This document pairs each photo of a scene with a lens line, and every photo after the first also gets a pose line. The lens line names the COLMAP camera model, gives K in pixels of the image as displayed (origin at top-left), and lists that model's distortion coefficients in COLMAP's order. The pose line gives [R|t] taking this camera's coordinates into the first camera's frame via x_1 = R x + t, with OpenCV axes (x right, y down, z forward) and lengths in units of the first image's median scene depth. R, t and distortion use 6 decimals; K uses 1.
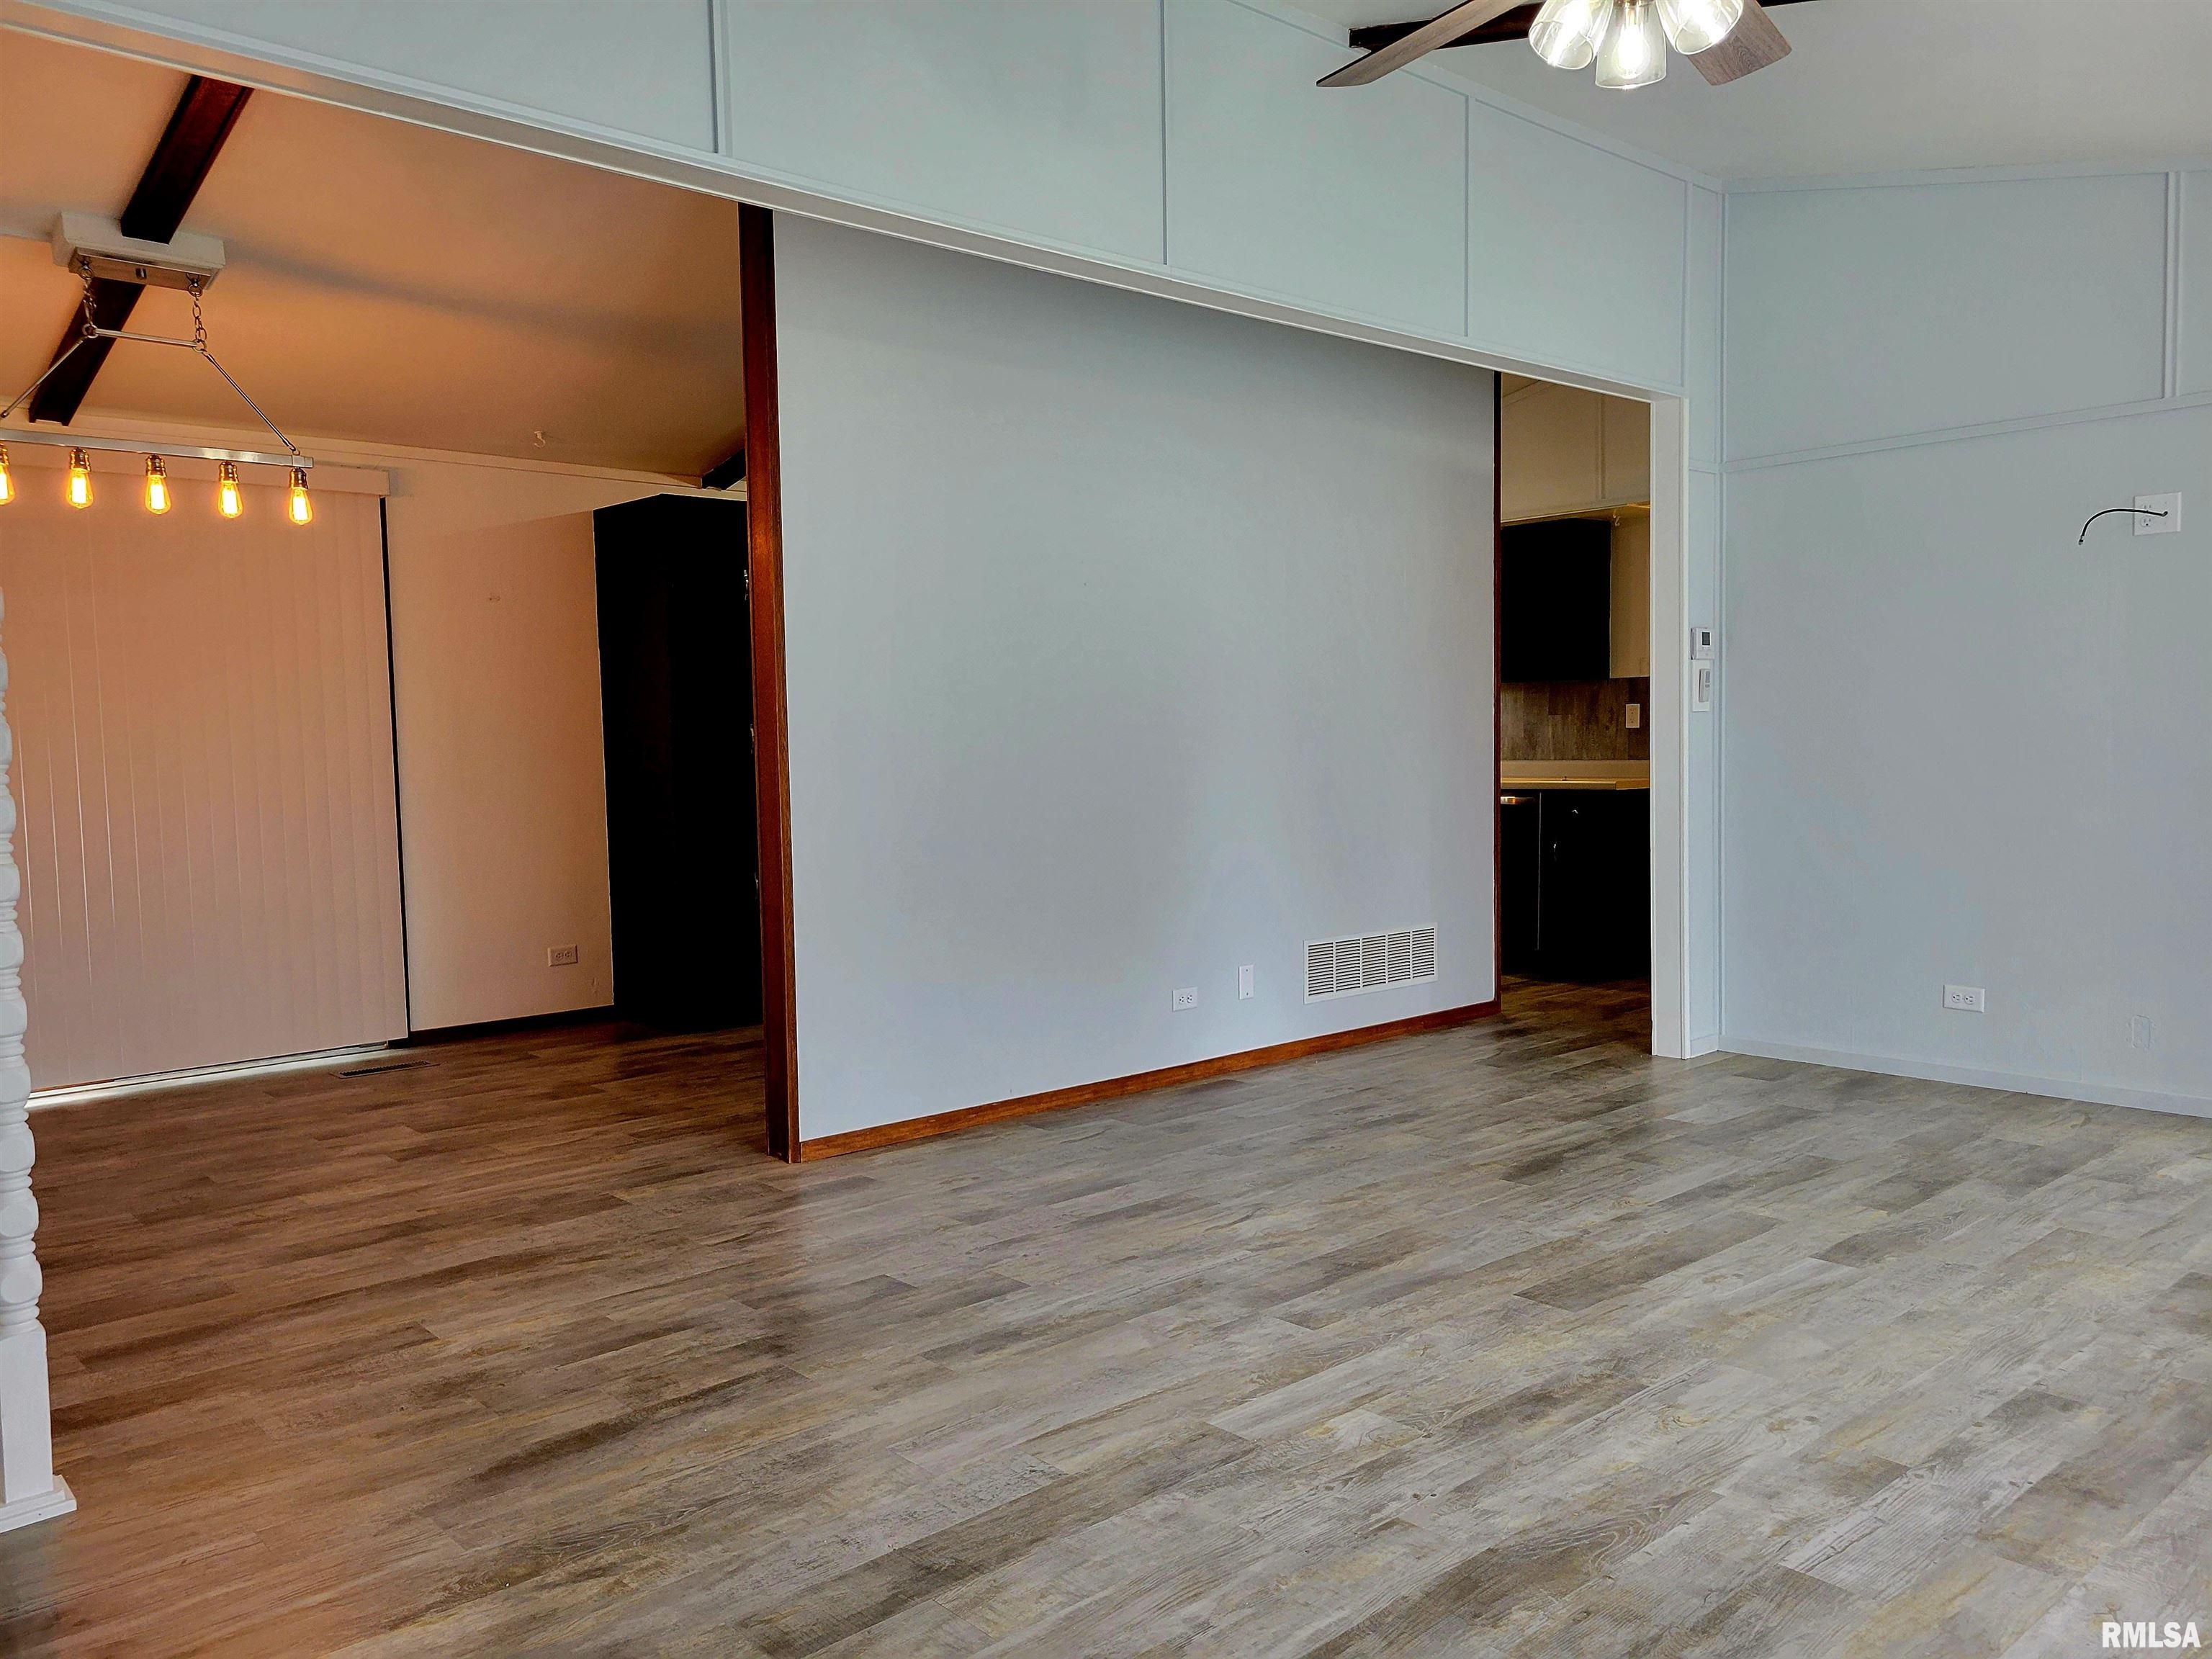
lens RADIAL K [[1665.3, 0, 1106.0], [0, 1665.3, 829.5], [0, 0, 1]] dist [0.049560, -0.033645]
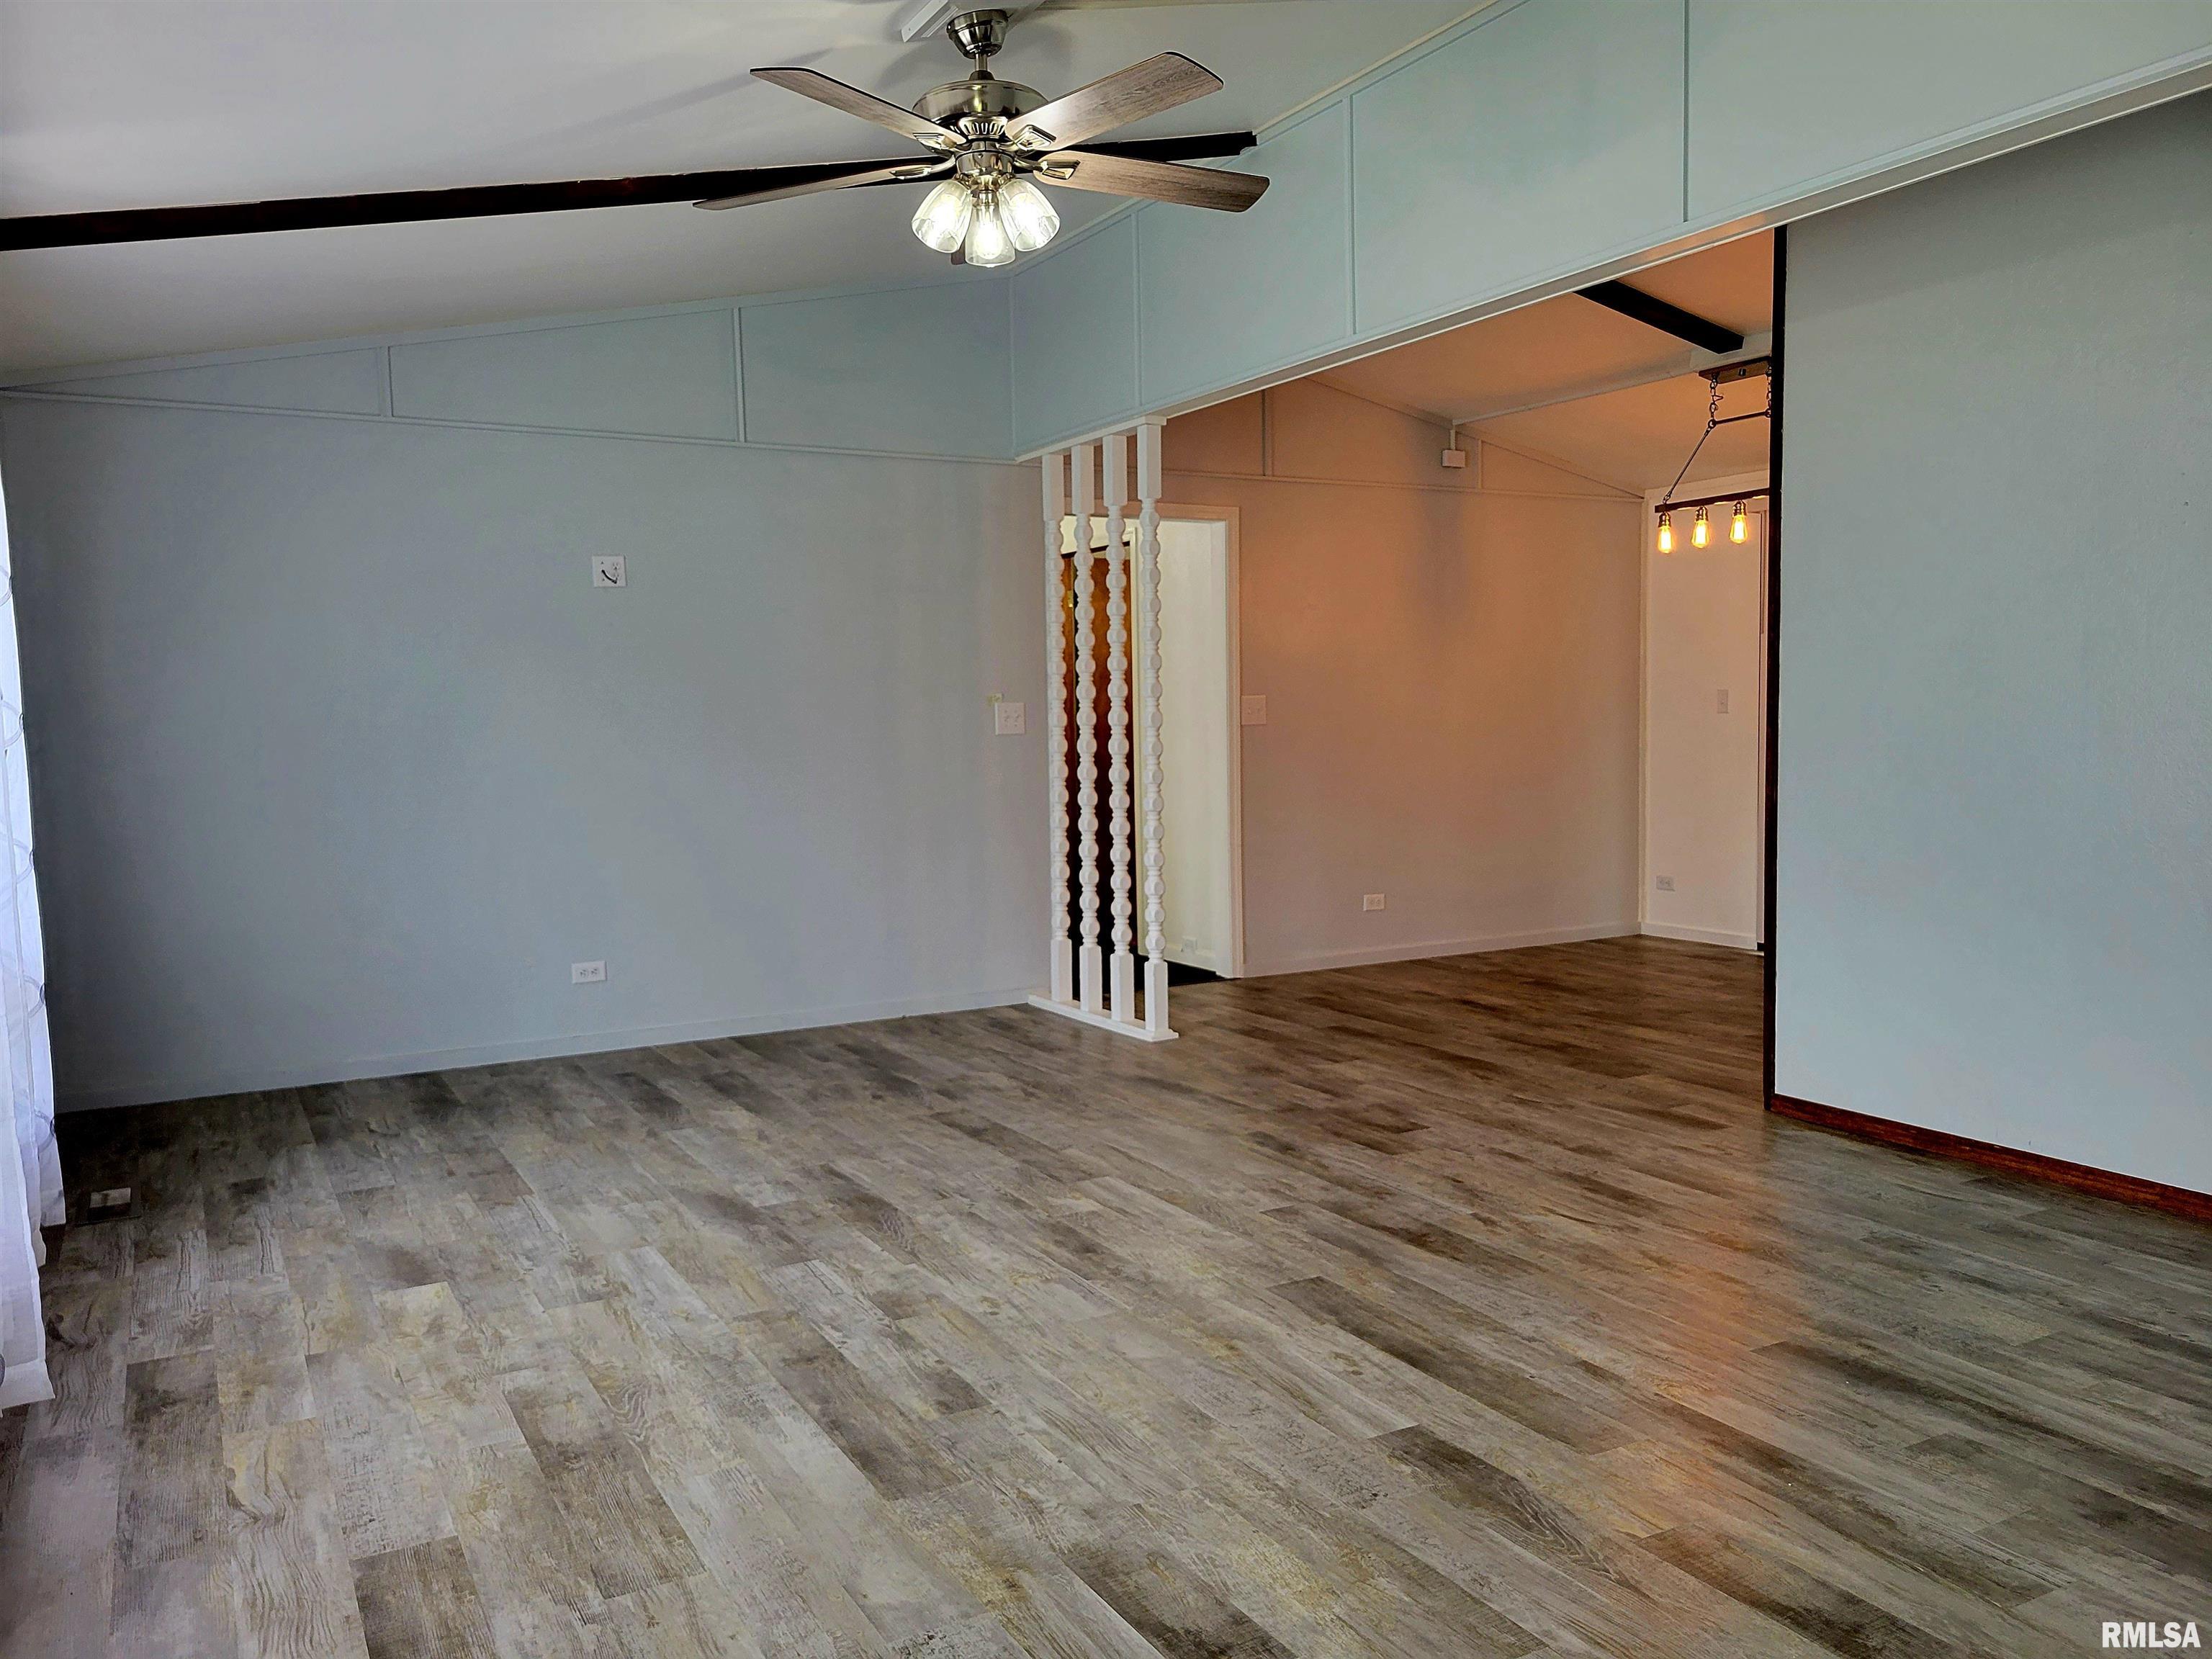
lens RADIAL K [[1665.3, 0, 1106.0], [0, 1665.3, 829.5], [0, 0, 1]] dist [0.049560, -0.033645]
pose [[-0.220174, 0.092001, -0.971112, 1.291051], [-0.033696, 0.994231, 0.101831, -0.104867], [0.974878, 0.055143, -0.215804, 1.103319]]
